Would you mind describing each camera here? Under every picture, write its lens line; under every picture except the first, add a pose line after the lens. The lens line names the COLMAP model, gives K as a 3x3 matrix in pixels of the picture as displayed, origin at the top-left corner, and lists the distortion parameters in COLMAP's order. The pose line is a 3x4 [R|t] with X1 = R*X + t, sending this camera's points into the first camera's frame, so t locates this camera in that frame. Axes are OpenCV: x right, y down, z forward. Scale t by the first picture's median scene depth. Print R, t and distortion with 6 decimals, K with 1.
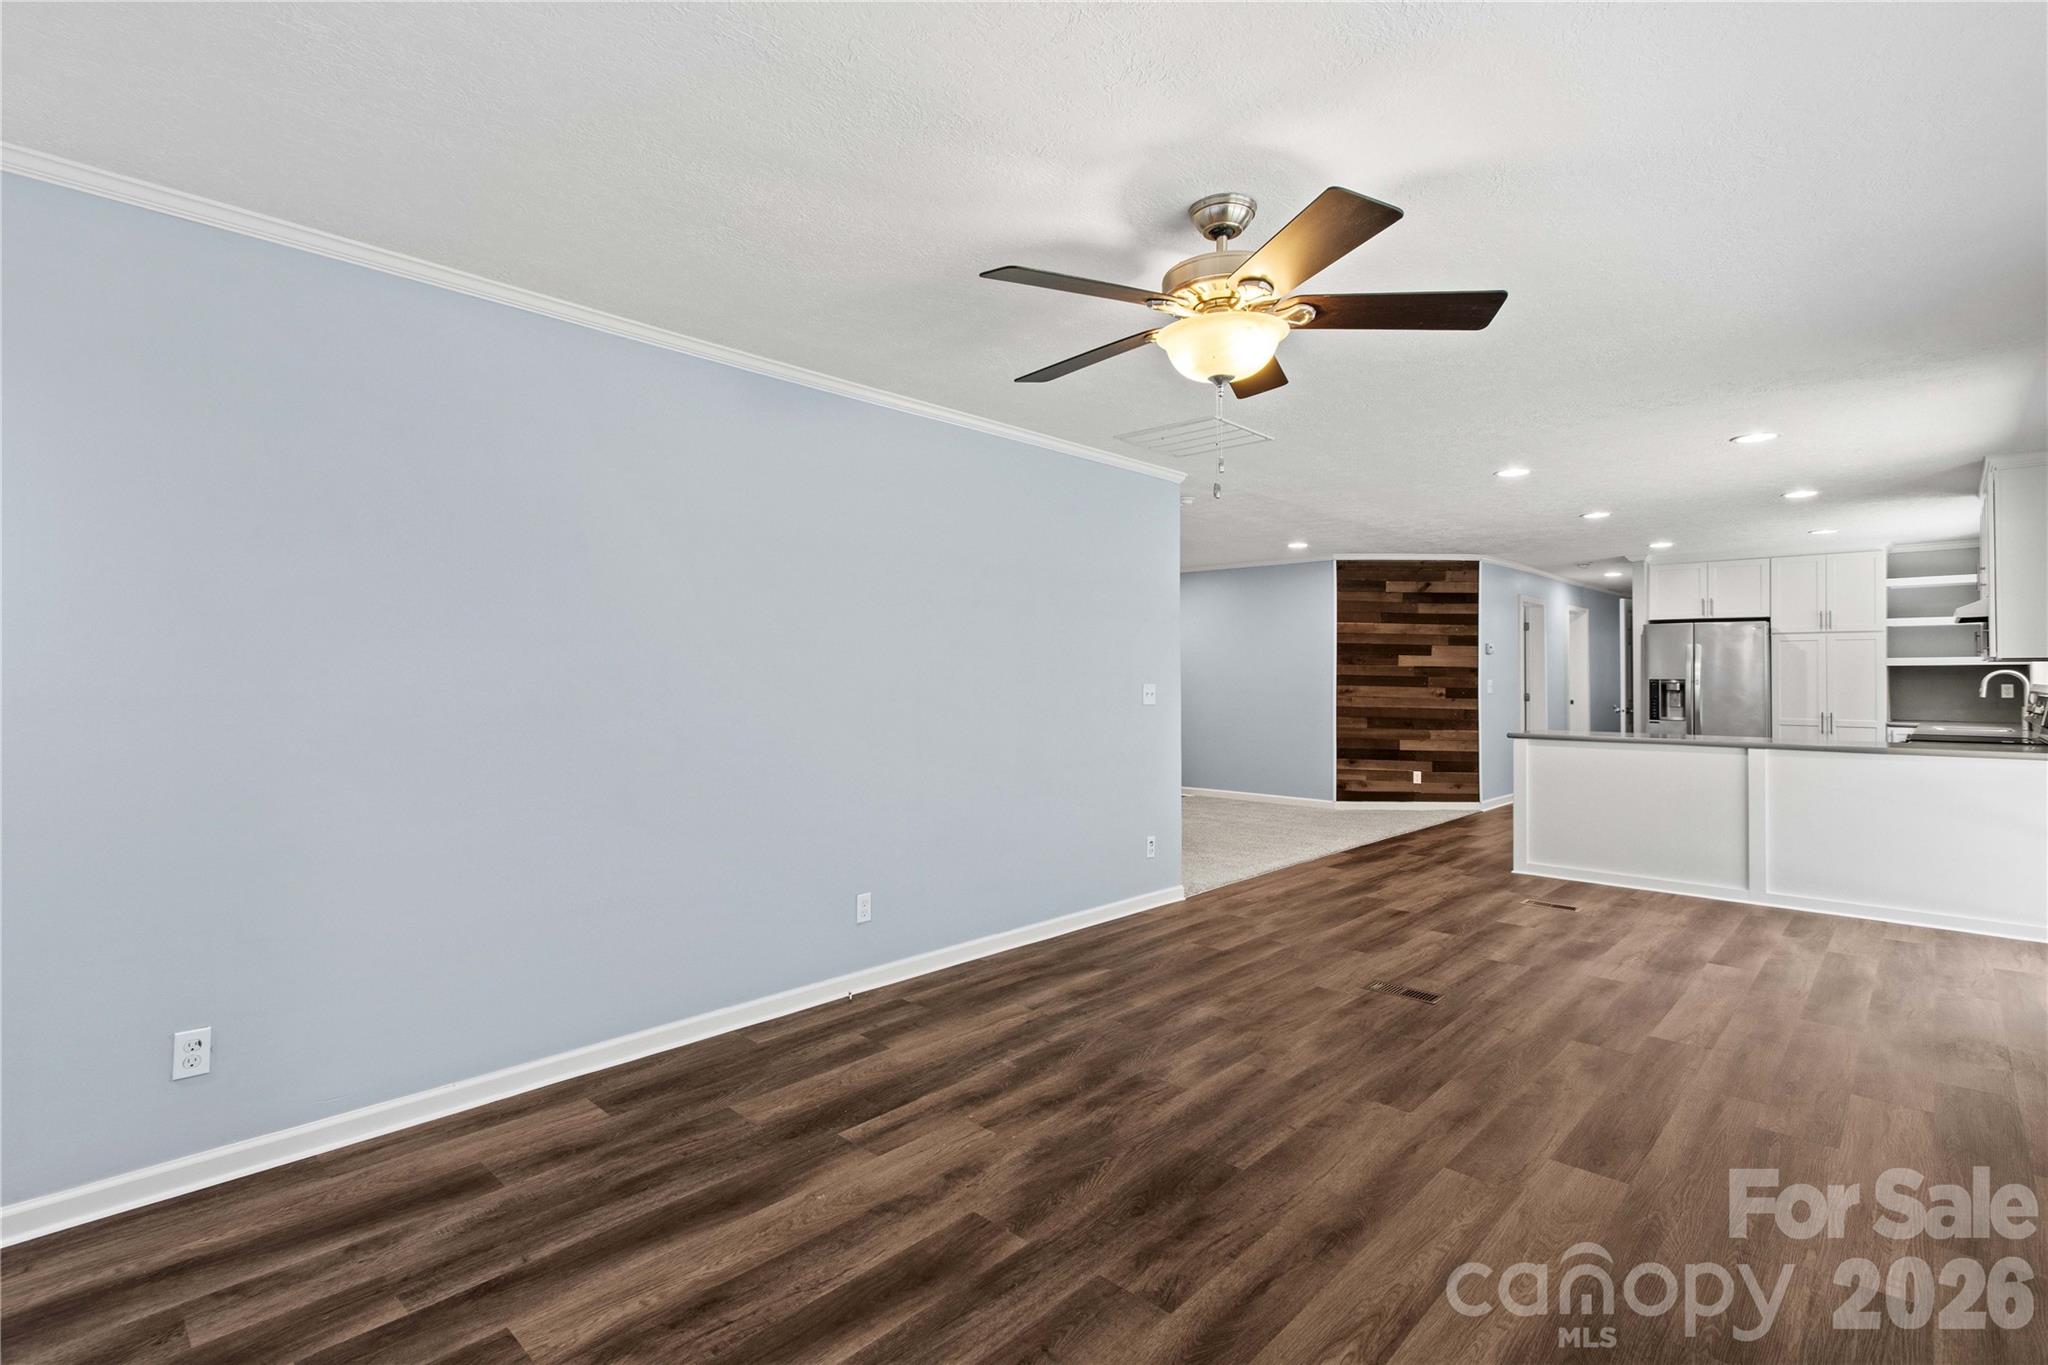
lens RADIAL K [[956.8, 0, 994.6], [0, 956.8, 665.0], [0, 0, 1]] dist [0.000938, -0.000264]
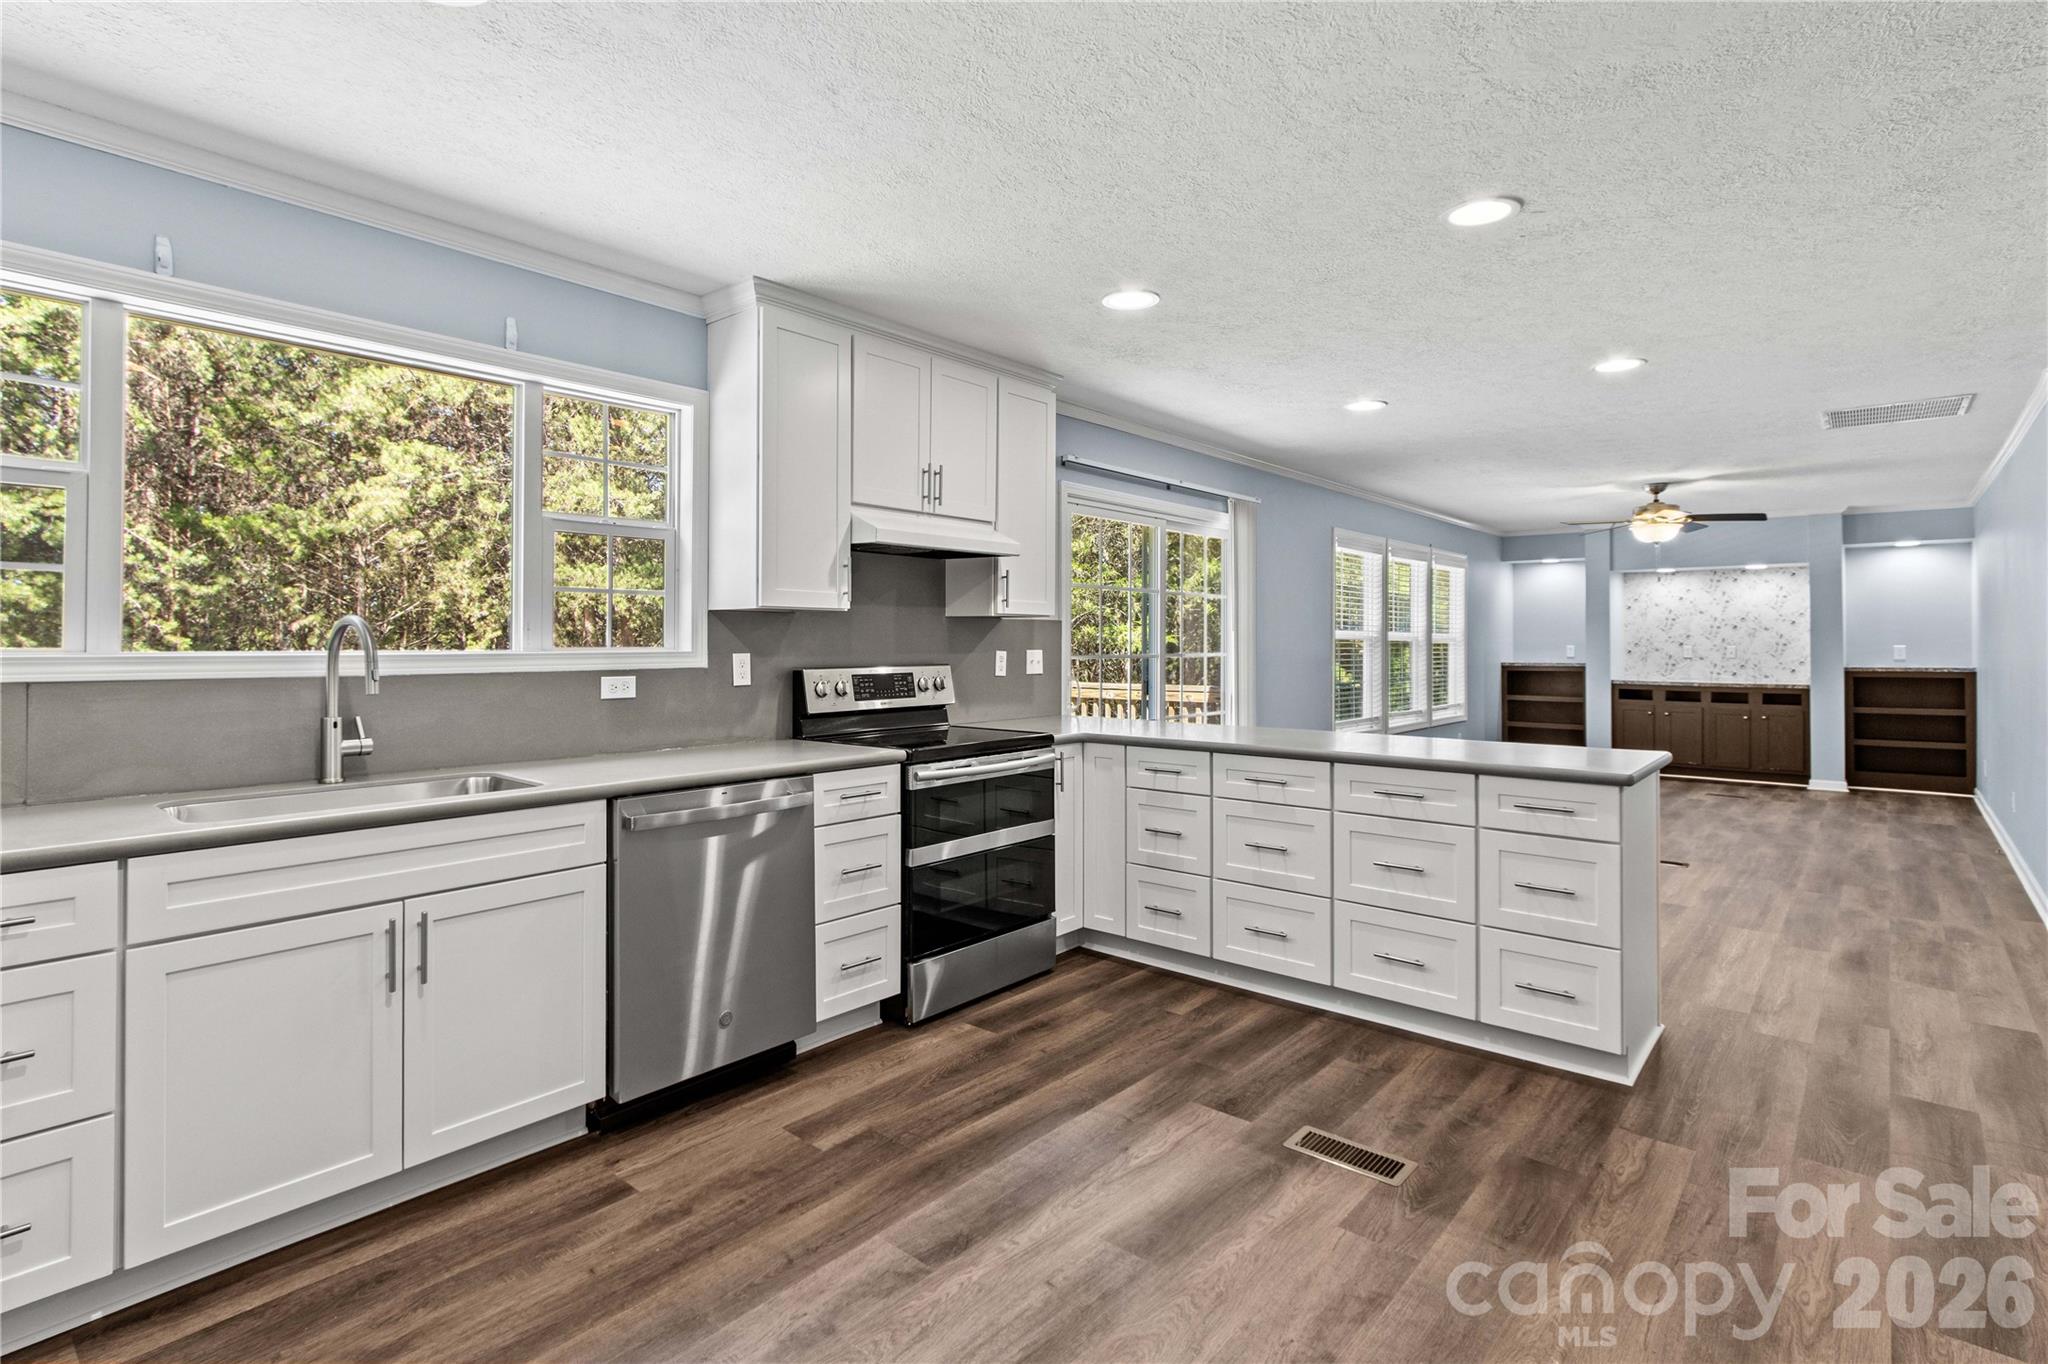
lens RADIAL K [[992.3, 0, 1016.2], [0, 992.3, 632.9], [0, 0, 1]] dist [0.004895, -0.000548]
pose [[-0.998287, -0.004707, -0.058311, 0.629414], [-0.003471, 0.999767, -0.021286, 0.014124], [0.058398, -0.021047, -0.998071, 1.039503]]
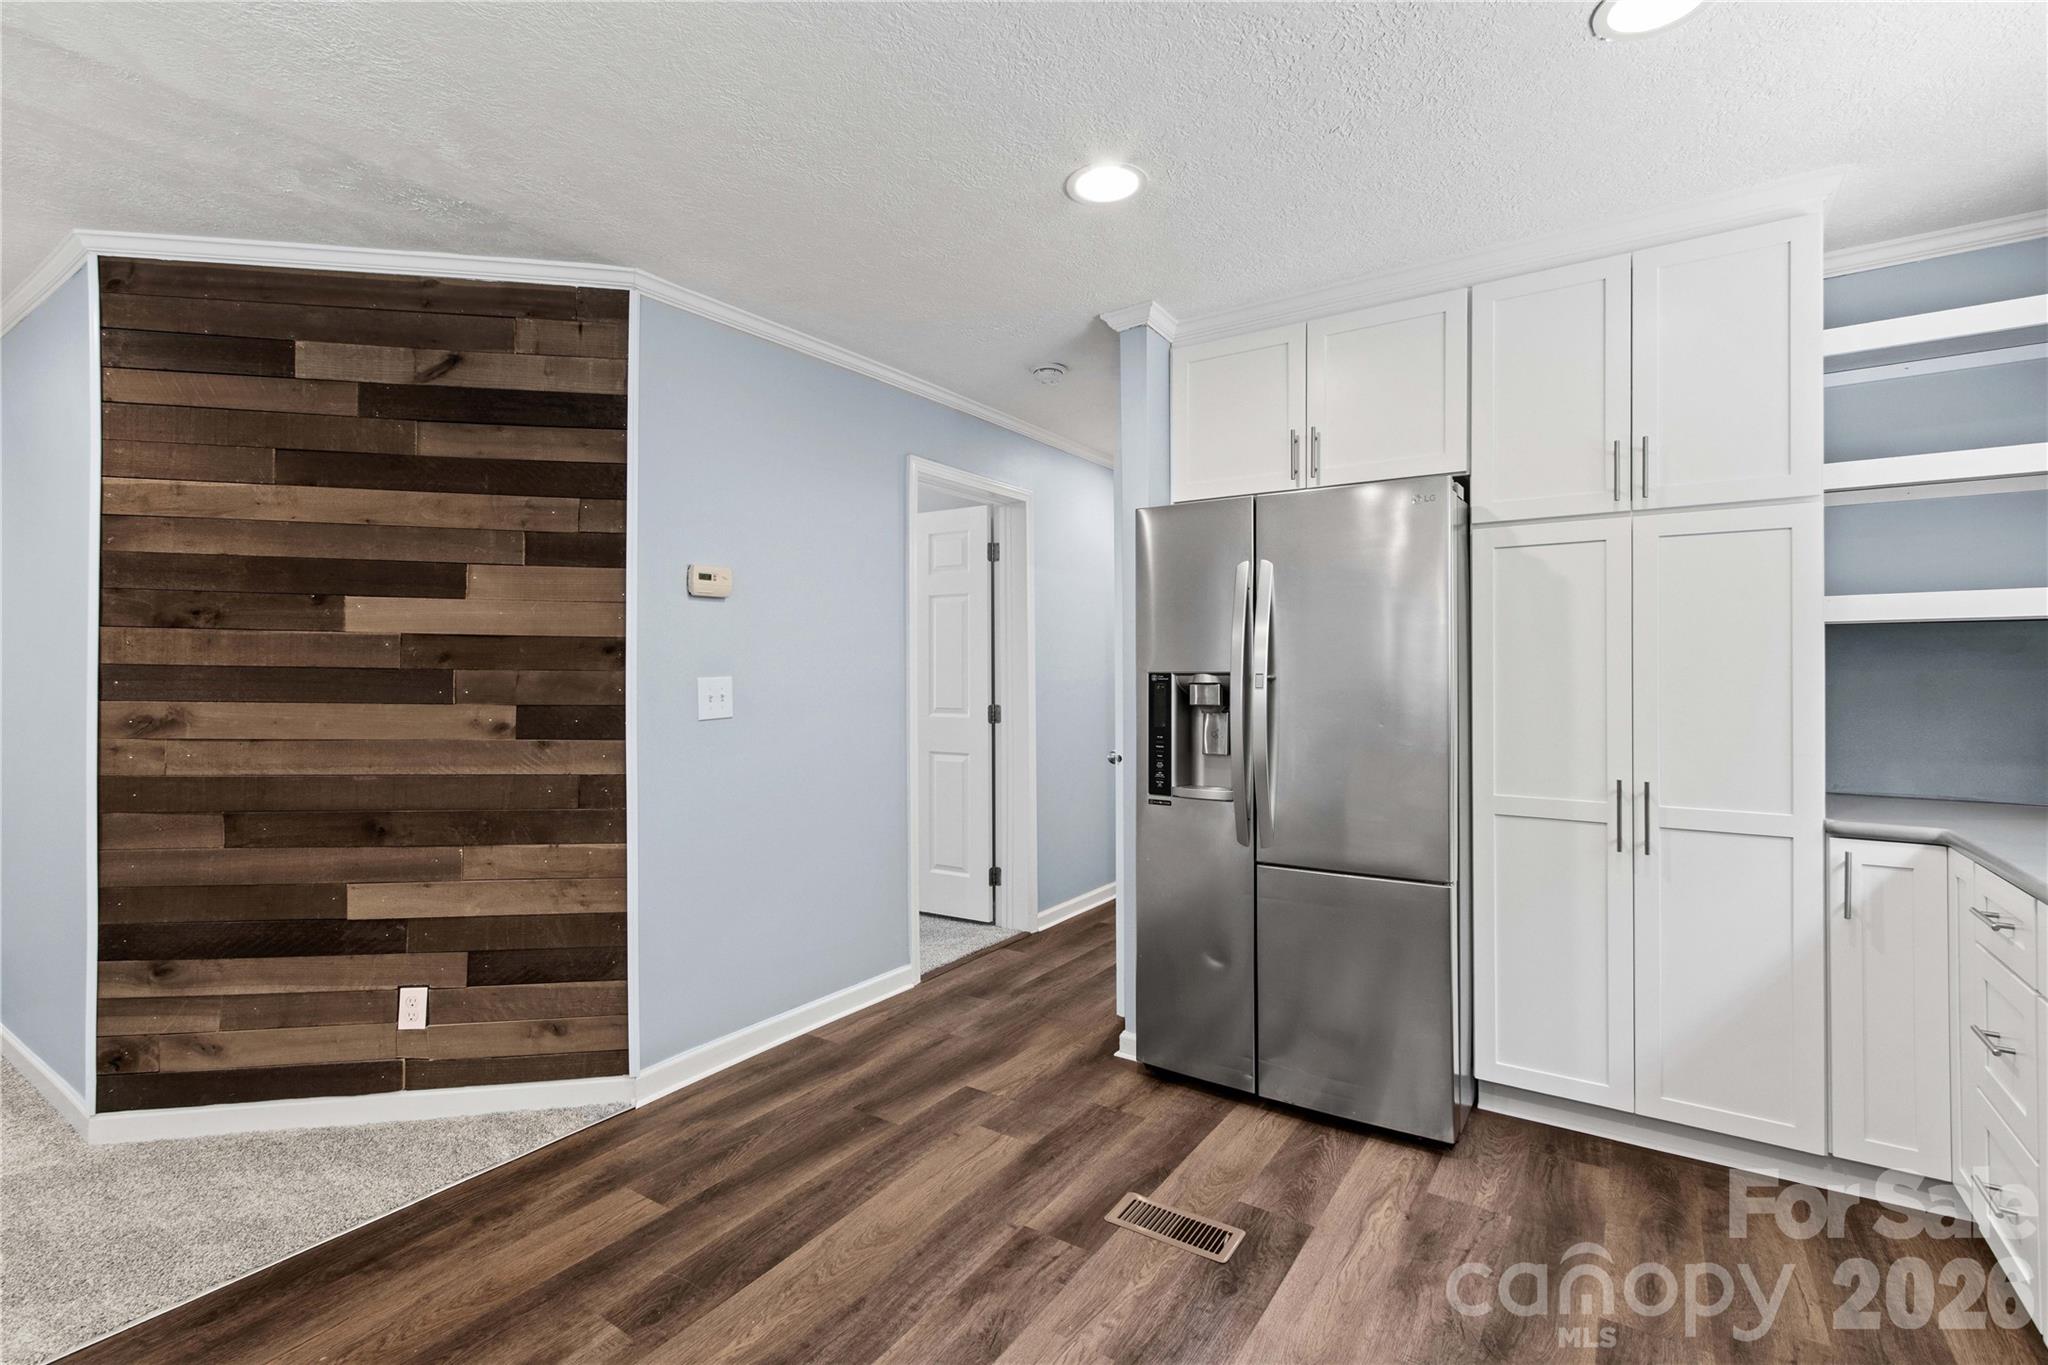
lens RADIAL K [[944.4, 0, 1008.8], [0, 944.4, 663.6], [0, 0, 1]] dist [0.006901, -0.000045]
pose [[0.984962, -0.005203, 0.172691, 0.574750], [0.003819, 0.999958, 0.008345, 0.008899], [-0.172727, -0.007560, 0.984941, 0.681116]]
